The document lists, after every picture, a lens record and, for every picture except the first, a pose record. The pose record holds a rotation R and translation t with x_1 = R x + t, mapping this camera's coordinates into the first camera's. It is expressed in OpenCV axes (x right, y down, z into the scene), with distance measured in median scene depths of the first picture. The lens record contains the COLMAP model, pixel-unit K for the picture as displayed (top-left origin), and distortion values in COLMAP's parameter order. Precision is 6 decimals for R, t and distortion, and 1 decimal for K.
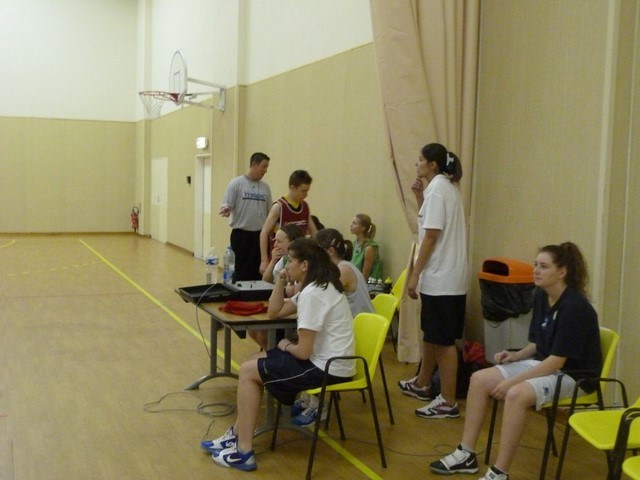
lens RADIAL K [[737.2, 0, 320.0], [0, 737.2, 240.0], [0, 0, 1]] dist [0.000241, 0.000389]
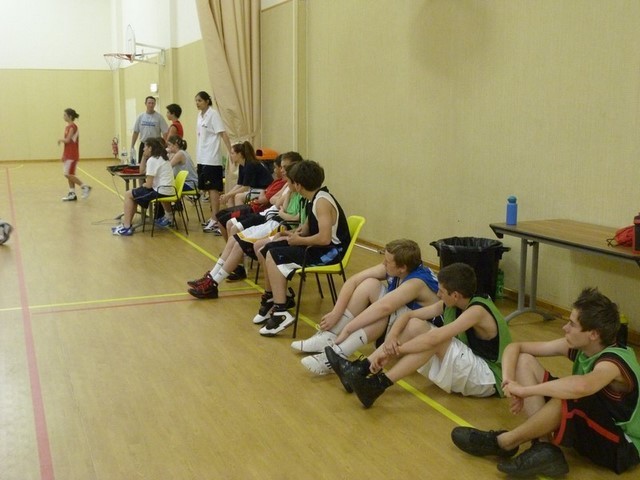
lens RADIAL K [[737.2, 0, 320.0], [0, 737.2, 240.0], [0, 0, 1]] dist [0.000241, 0.000389]
pose [[0.999807, -0.017766, -0.008340, 0.183906], [0.018425, 0.996033, 0.087052, 0.044197], [0.006760, -0.087189, 0.996169, -0.467208]]
